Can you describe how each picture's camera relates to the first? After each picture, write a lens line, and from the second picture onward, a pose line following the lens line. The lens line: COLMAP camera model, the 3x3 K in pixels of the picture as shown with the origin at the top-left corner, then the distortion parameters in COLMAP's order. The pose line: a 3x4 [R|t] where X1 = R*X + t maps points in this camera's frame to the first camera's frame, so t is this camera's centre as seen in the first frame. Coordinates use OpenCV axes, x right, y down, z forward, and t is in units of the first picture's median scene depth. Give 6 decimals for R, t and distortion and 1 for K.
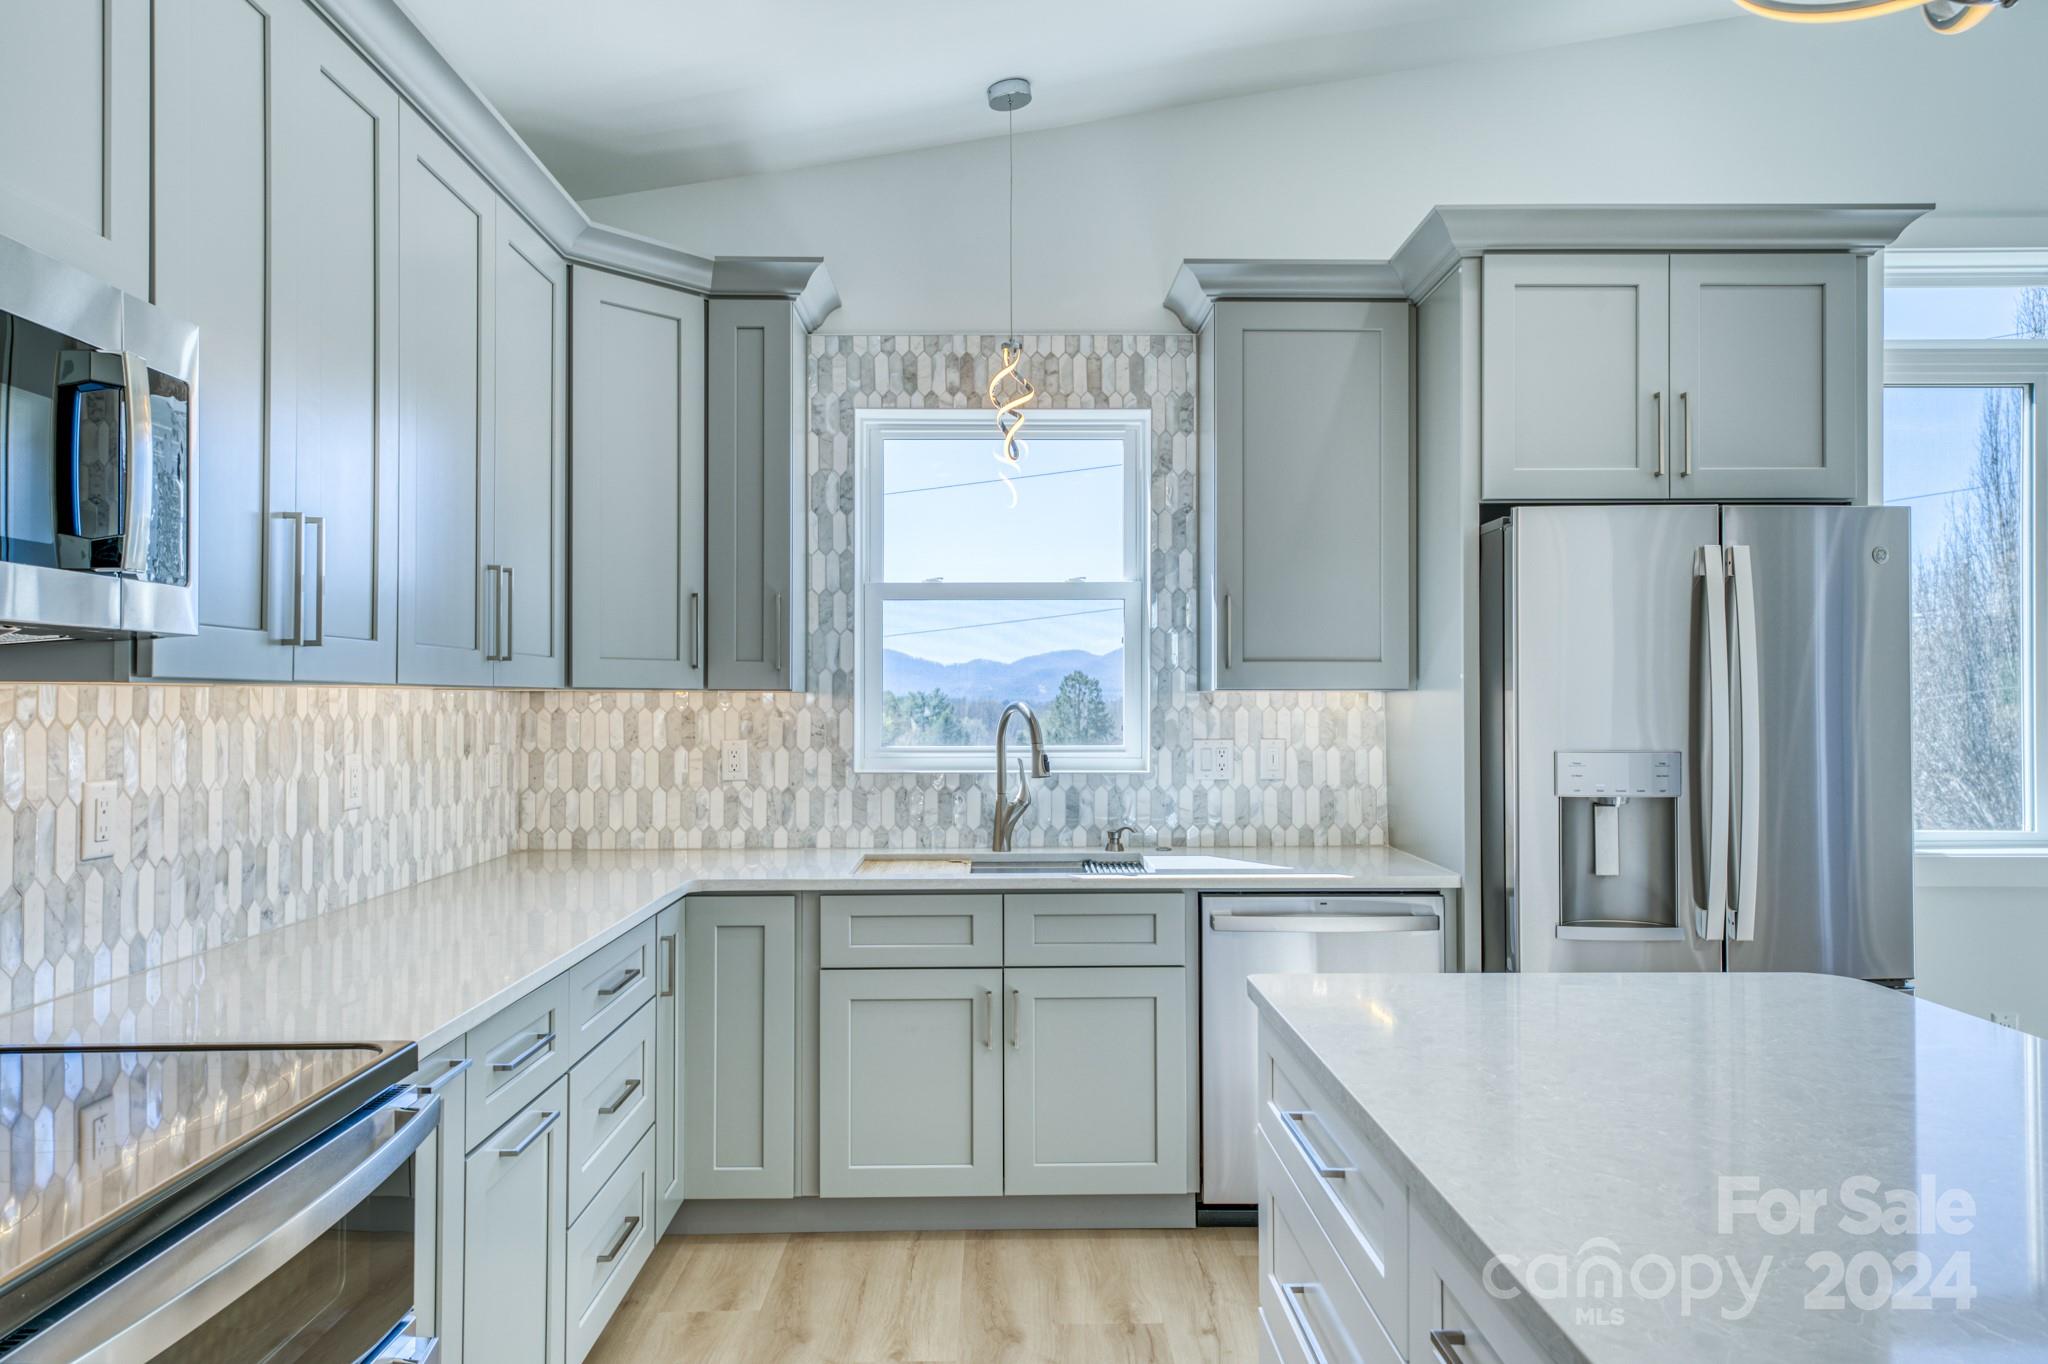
lens RADIAL K [[1319.9, 0, 1021.2], [0, 1319.9, 685.9], [0, 0, 1]] dist [0.012172, 0.000794]
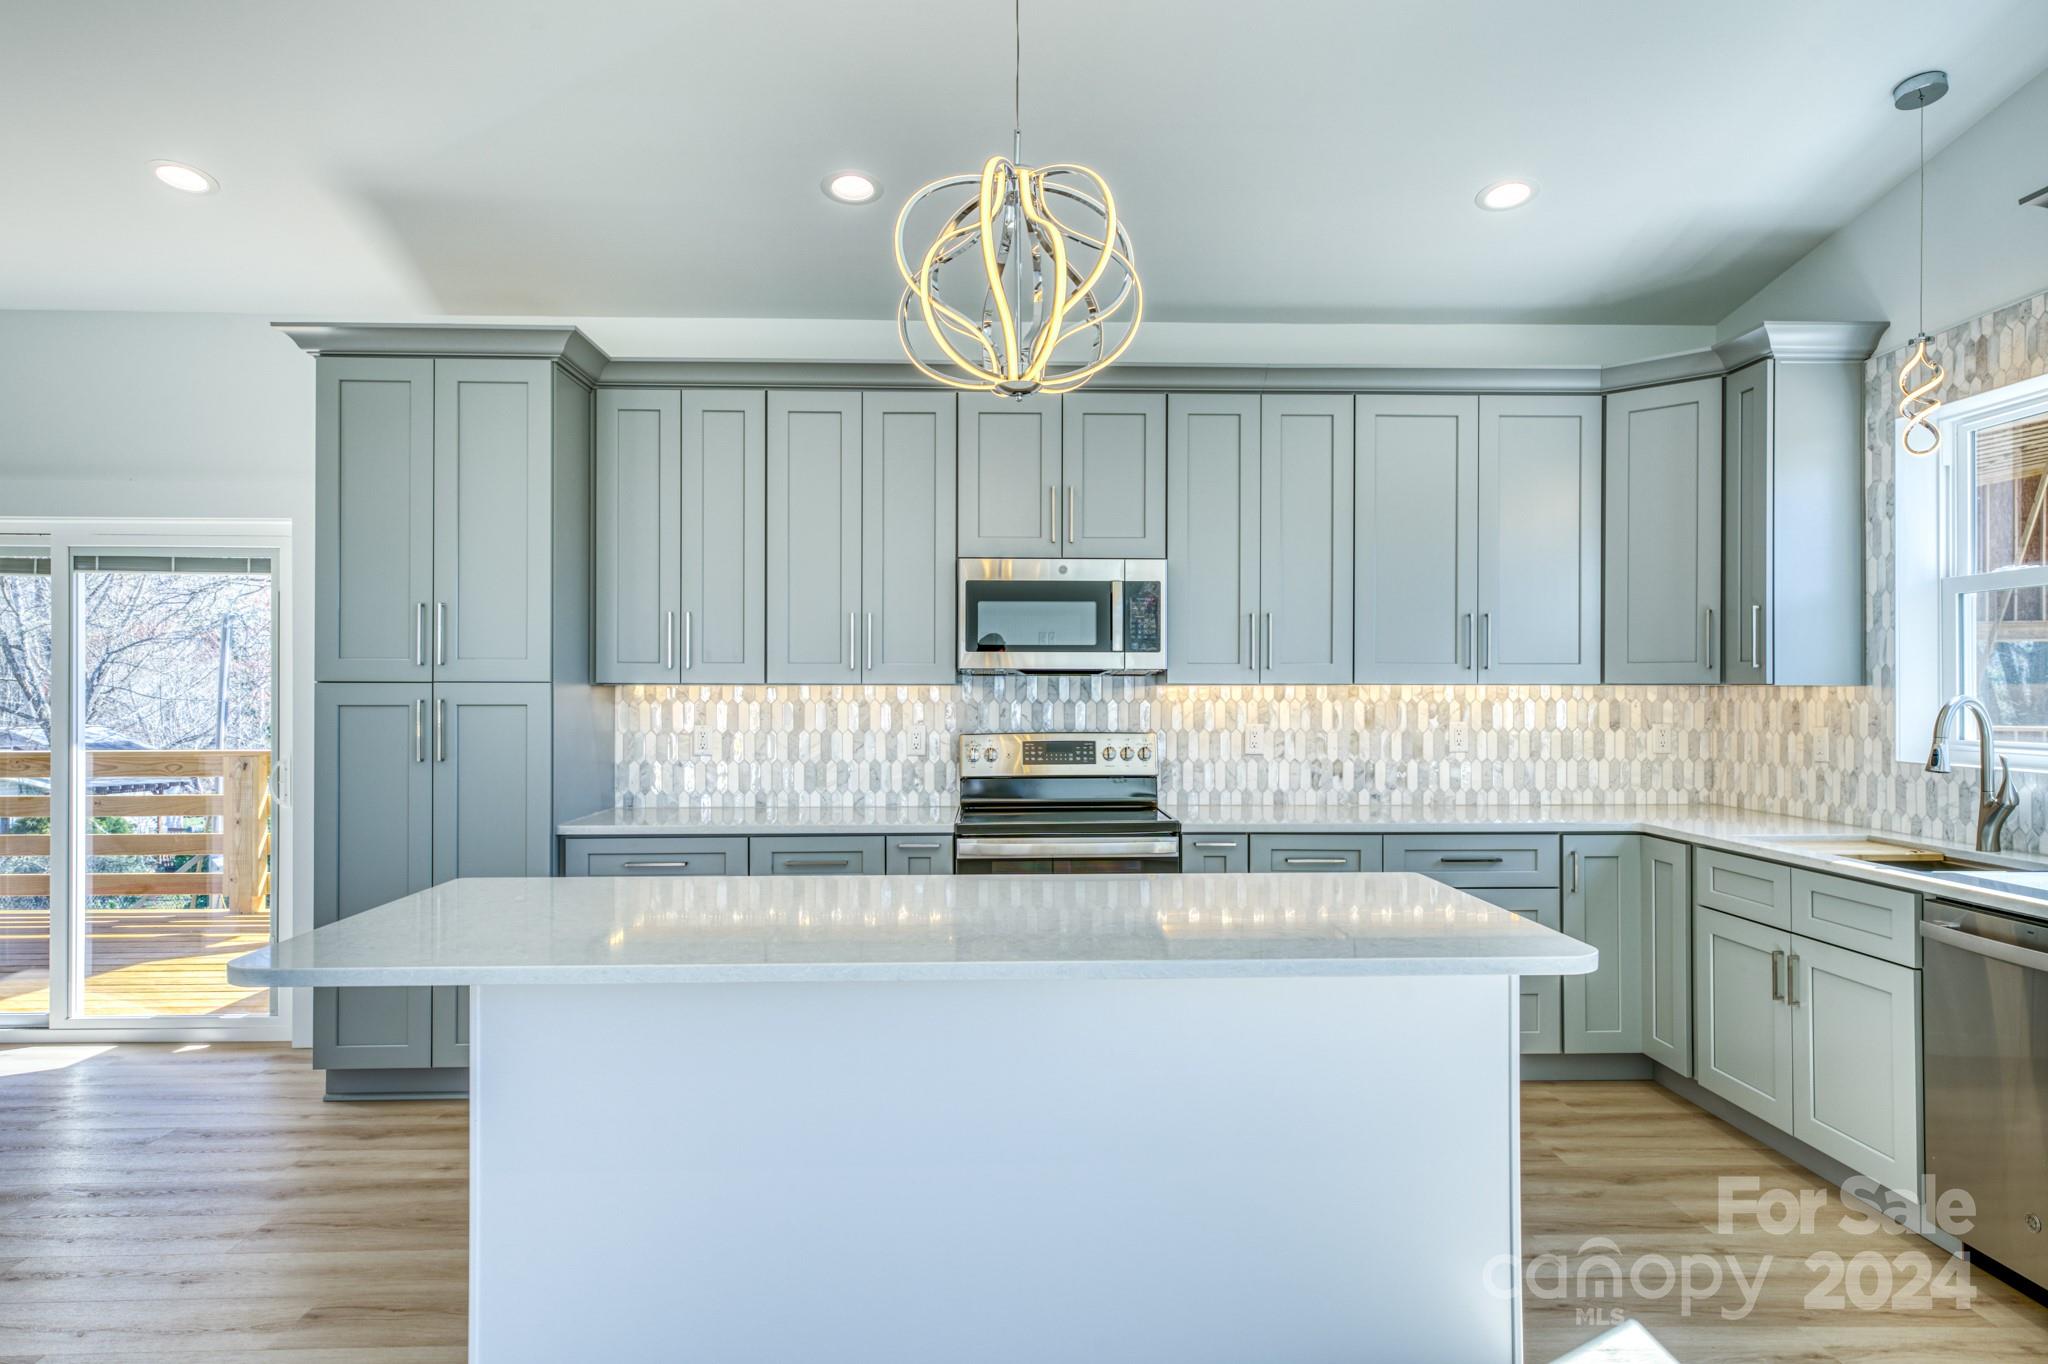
lens RADIAL K [[1216.6, 0, 1022.5], [0, 1216.6, 686.2], [0, 0, 1]] dist [-0.000503, -0.000316]
pose [[0.010246, -0.002177, -0.999945, 0.847390], [0.009032, 0.999957, -0.002084, 0.000869], [0.999907, -0.009010, 0.010265, 0.286044]]
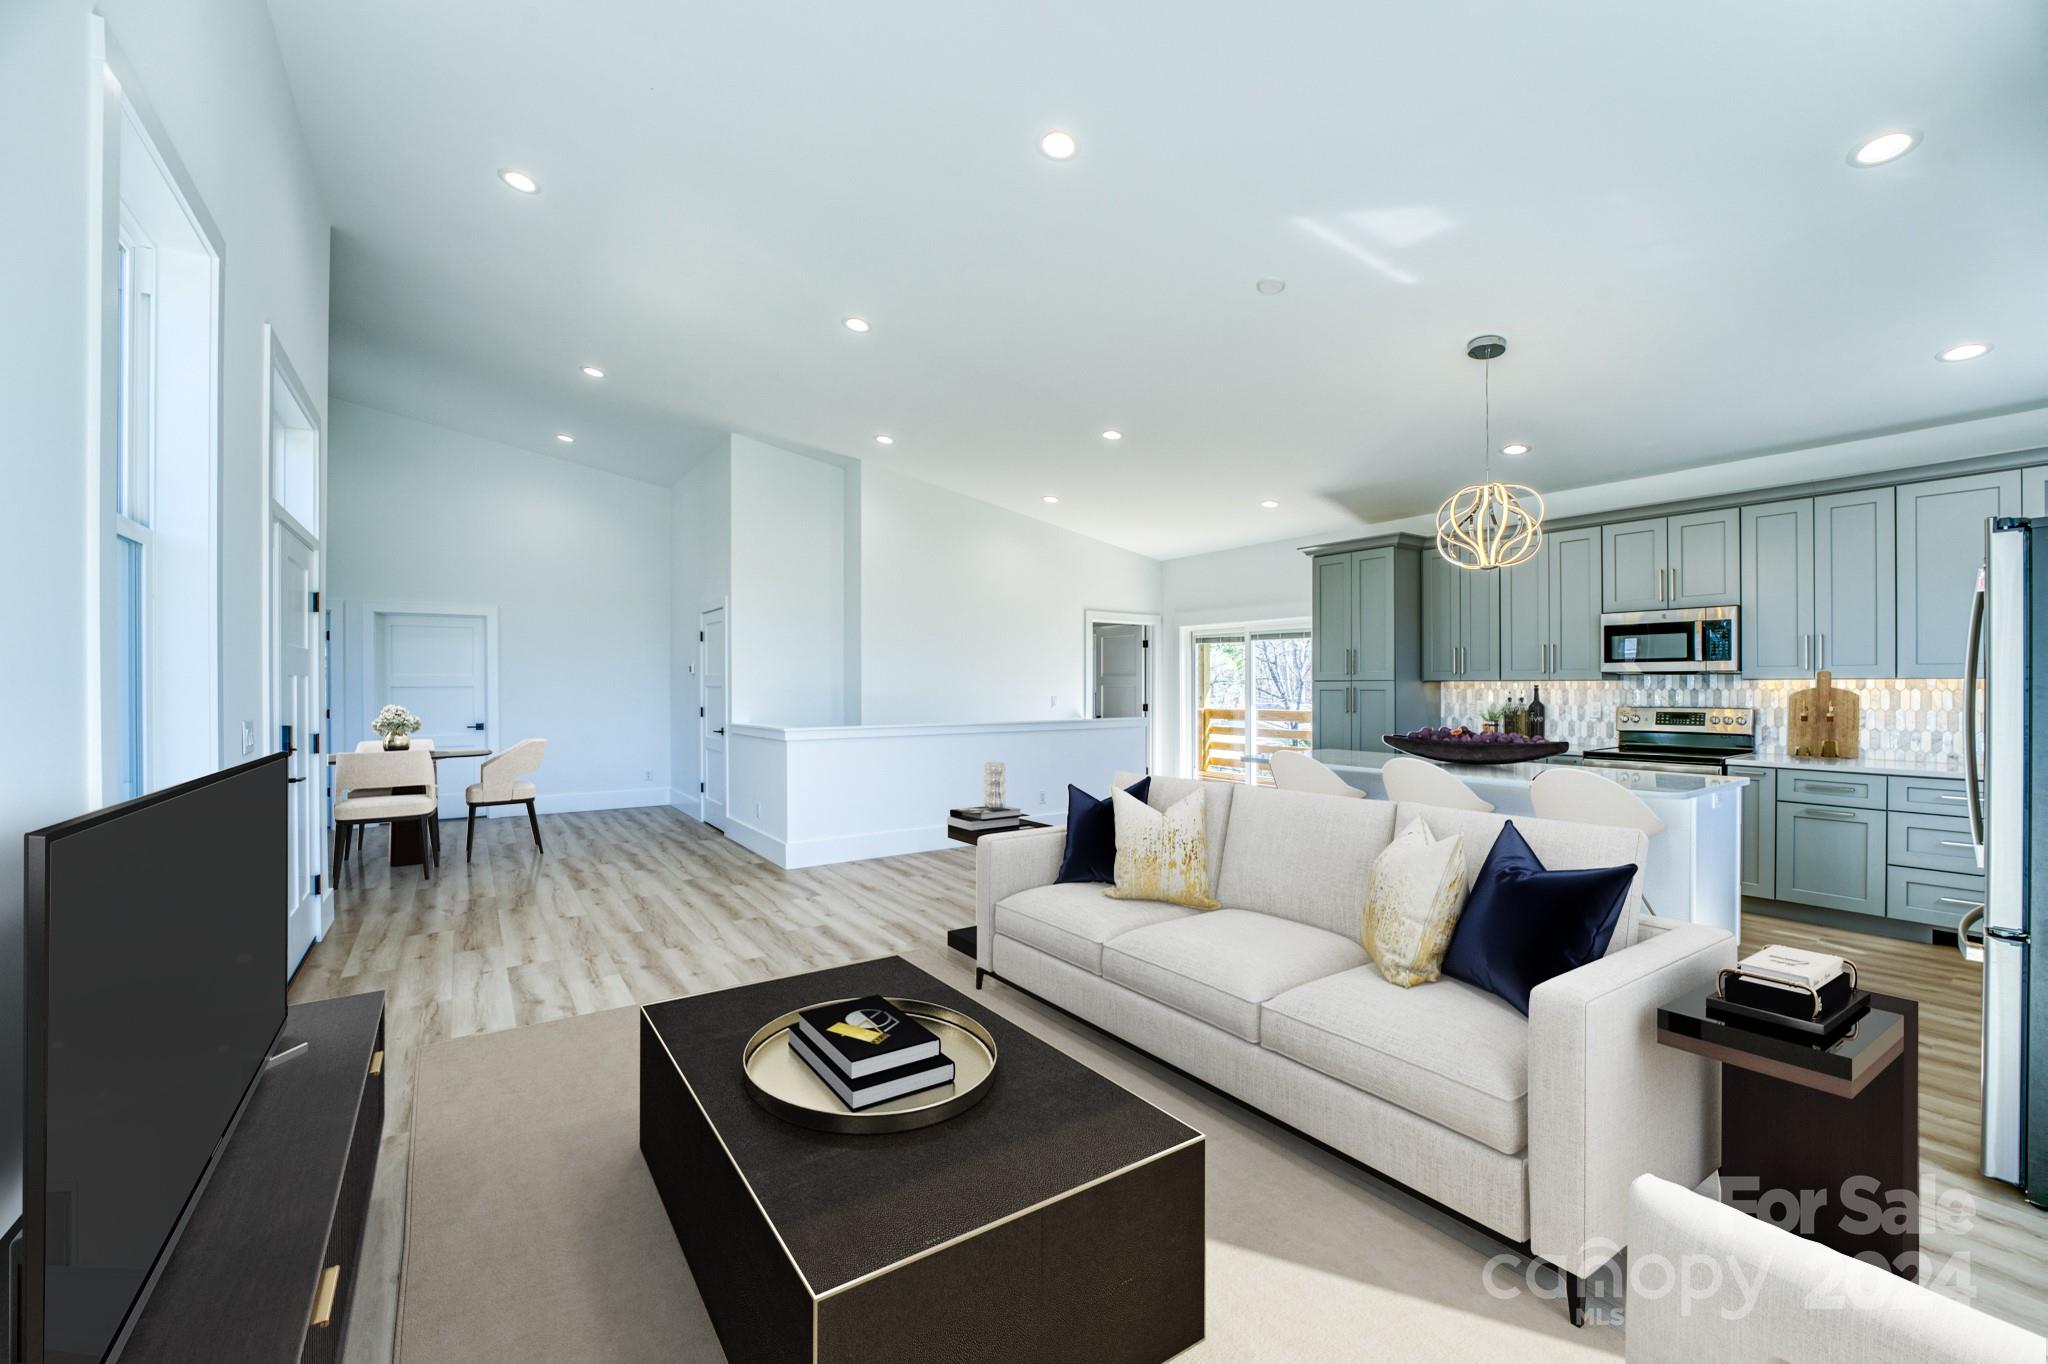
lens RADIAL K [[847.5, 0, 1025.5], [0, 847.5, 683.7], [0, 0, 1]] dist [0.000768, -0.001212]
pose [[-0.839137, 0.001010, -0.543919, 1.375667], [0.006991, 0.999936, -0.008928, 0.008767], [0.543875, -0.011294, -0.839091, 0.928671]]
